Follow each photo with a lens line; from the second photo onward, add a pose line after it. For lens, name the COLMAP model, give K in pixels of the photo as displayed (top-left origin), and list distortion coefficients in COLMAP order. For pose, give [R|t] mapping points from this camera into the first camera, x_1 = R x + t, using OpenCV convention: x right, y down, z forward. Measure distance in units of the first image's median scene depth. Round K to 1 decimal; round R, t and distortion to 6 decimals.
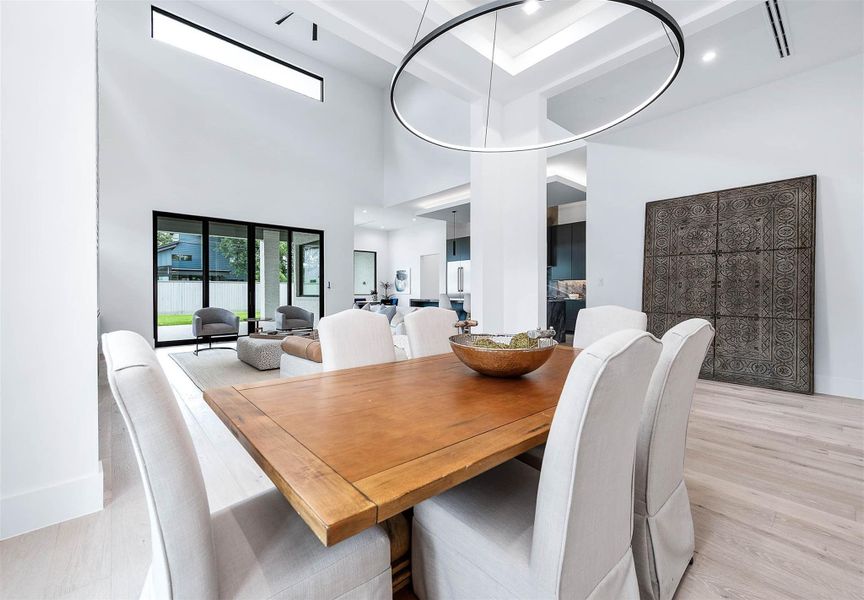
lens RADIAL K [[364.4, 0, 428.5], [0, 364.4, 295.9], [0, 0, 1]] dist [-0.000032, 0.000001]
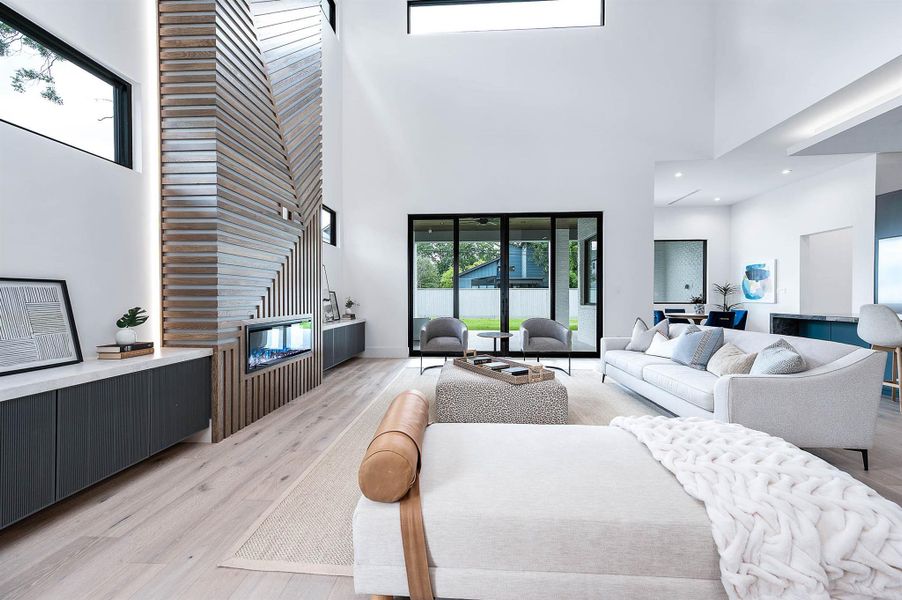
lens RADIAL K [[357.0, 0, 447.1], [0, 357.0, 296.9], [0, 0, 1]] dist [0.011328, -0.000203]
pose [[0.697388, -0.000567, -0.716693, -0.002941], [-0.011150, 0.999870, -0.011641, -0.002564], [0.716607, 0.016110, 0.697291, 0.213290]]
